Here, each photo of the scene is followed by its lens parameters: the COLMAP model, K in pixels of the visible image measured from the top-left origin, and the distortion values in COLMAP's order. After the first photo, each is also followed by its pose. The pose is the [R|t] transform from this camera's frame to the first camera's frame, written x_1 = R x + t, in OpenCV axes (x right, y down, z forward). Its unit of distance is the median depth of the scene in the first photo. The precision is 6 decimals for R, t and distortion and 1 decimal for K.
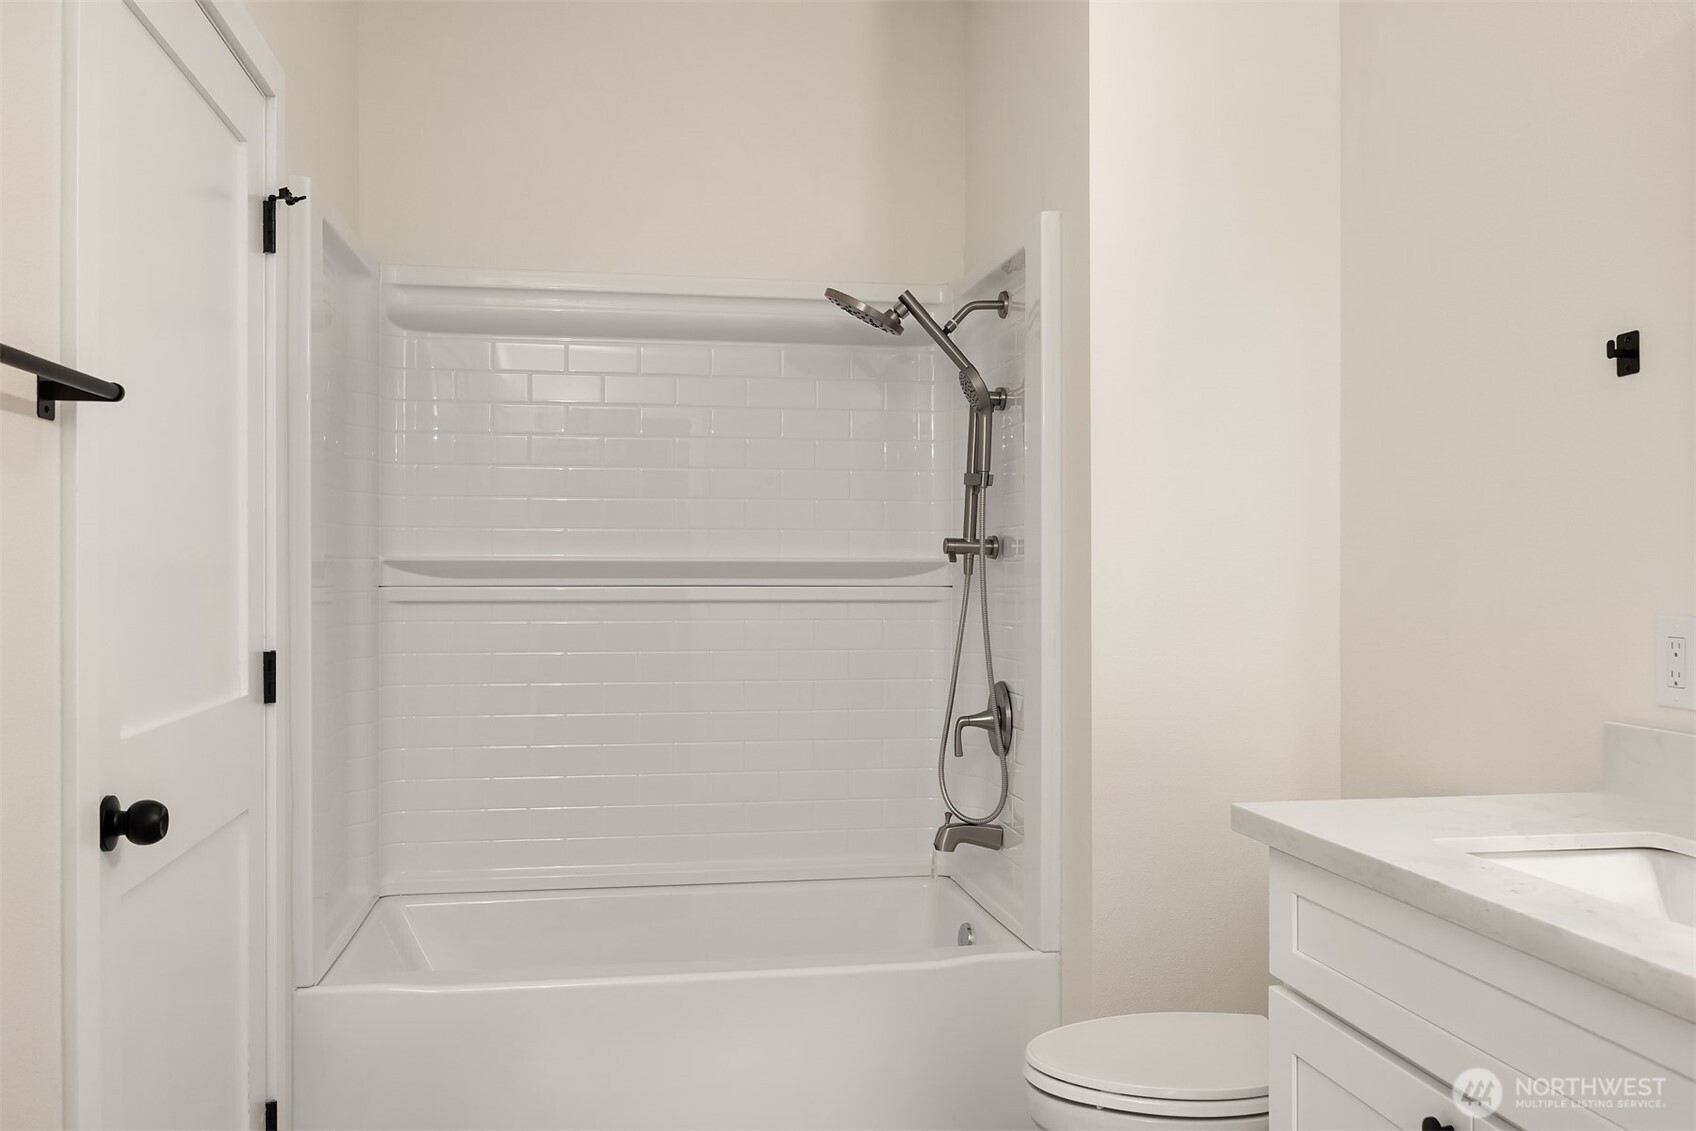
lens RADIAL K [[1469.6, 0, 848.0], [0, 1469.6, 565.5], [0, 0, 1]] dist [-0.005330, -0.000464]
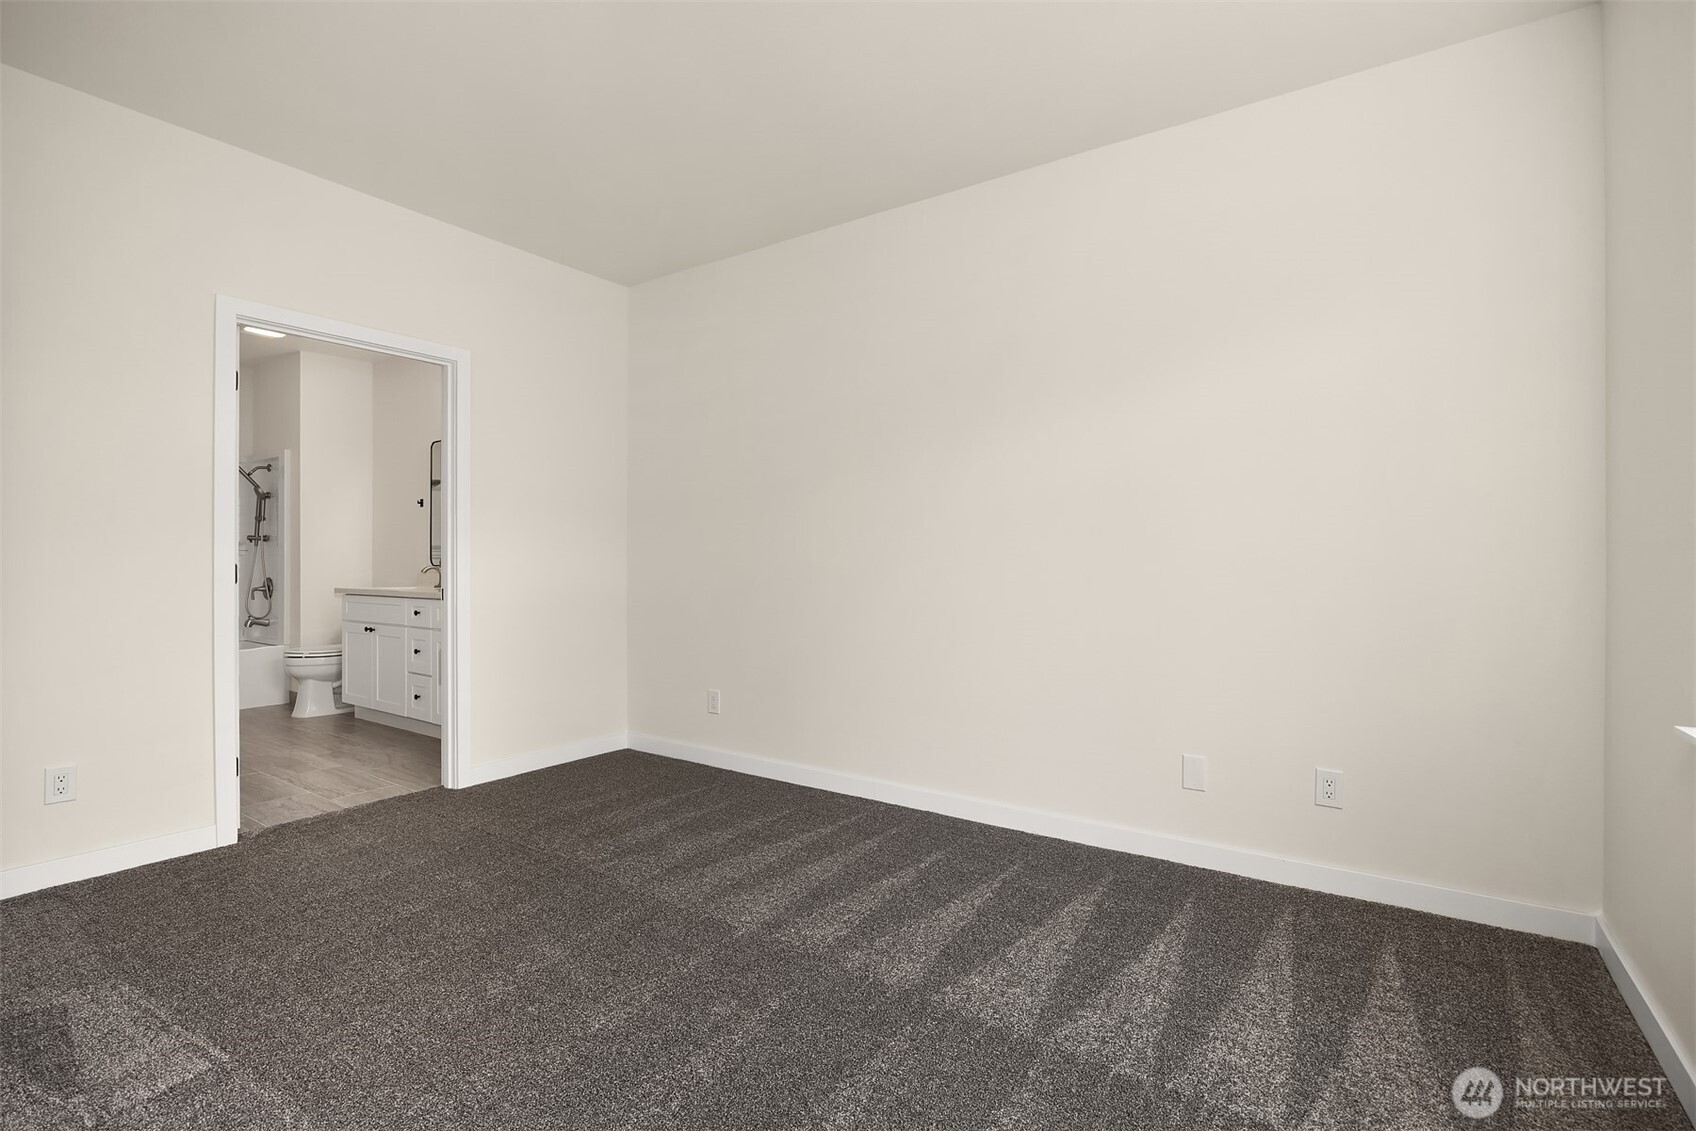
lens RADIAL K [[761.5, 0, 848.0], [0, 761.5, 565.5], [0, 0, 1]] dist [-0.000068, -0.000019]
pose [[0.700409, -0.000809, 0.713741, -0.226540], [-0.002808, 0.999988, 0.003889, 0.042236], [-0.713736, -0.004729, 0.700399, -1.267090]]
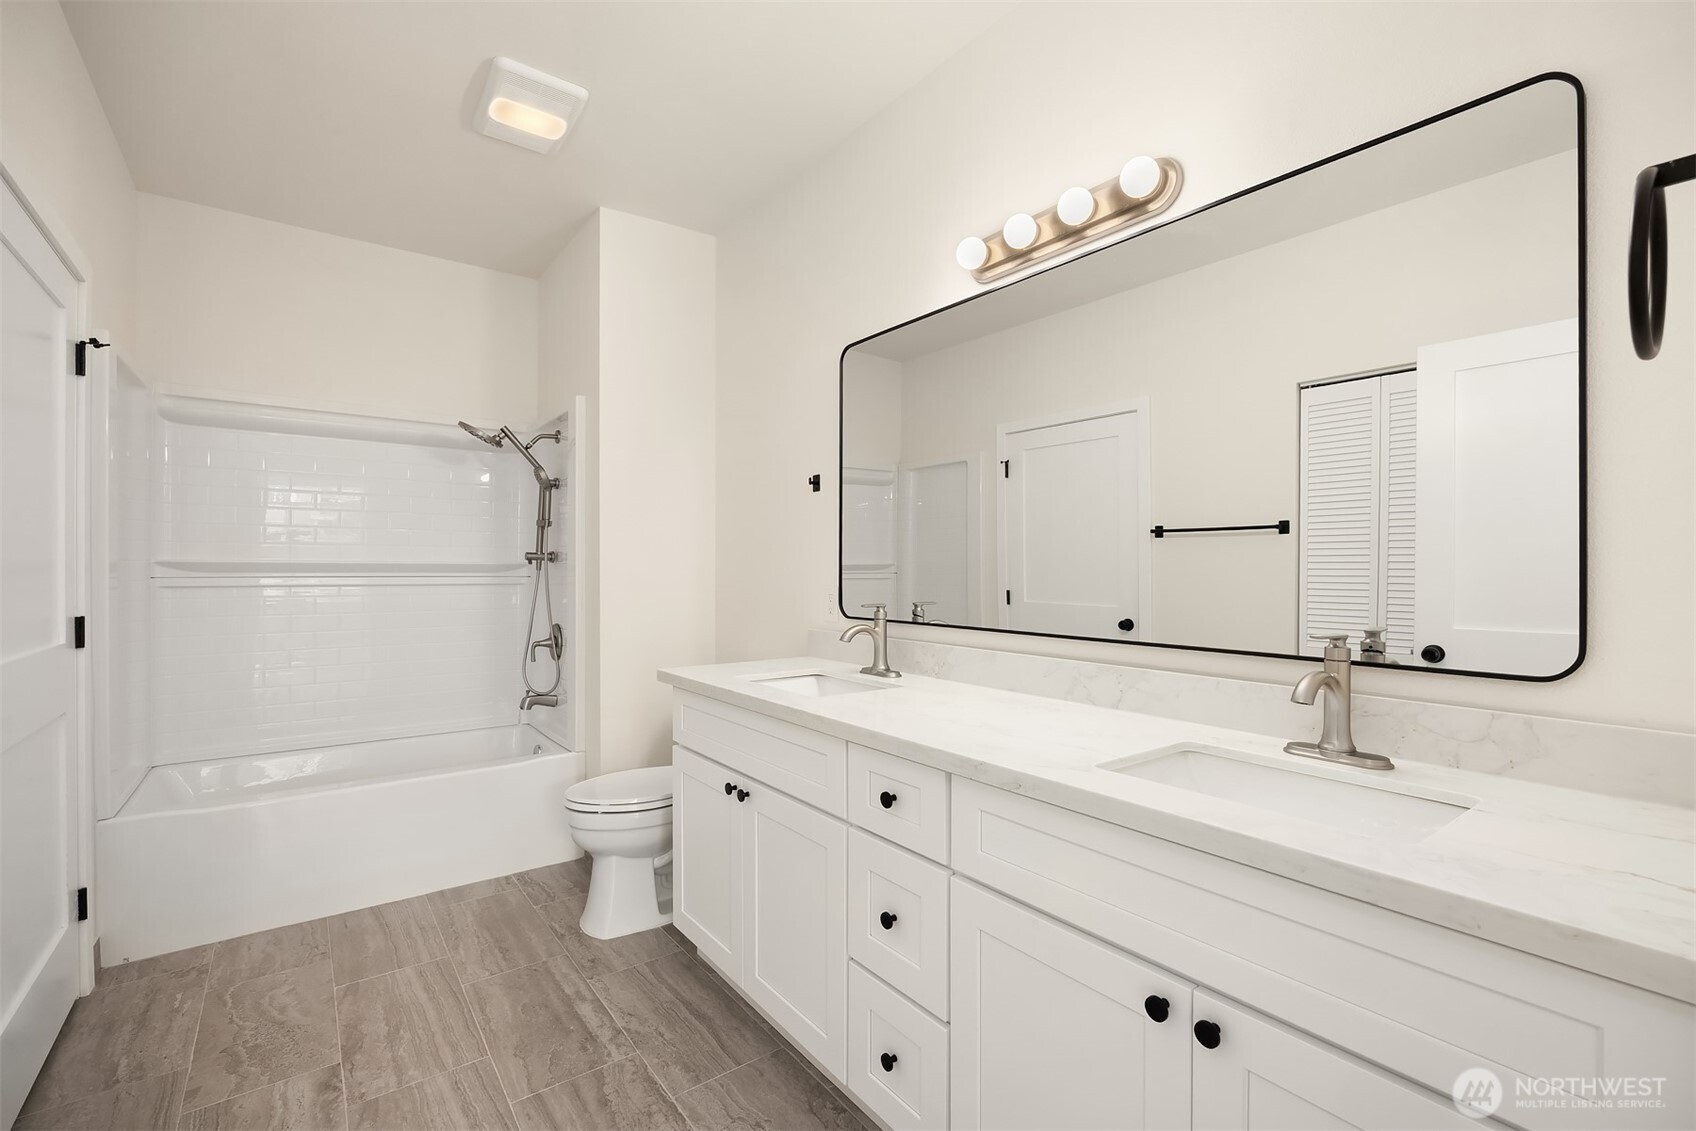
lens RADIAL K [[742.8, 0, 846.5], [0, 742.8, 570.4], [0, 0, 1]] dist [-0.002197, -0.000249]
pose [[0.891880, 0.000509, 0.452271, -0.001463], [-0.003081, 0.999983, 0.004950, -0.000253], [-0.452261, -0.005808, 0.891867, -0.093345]]
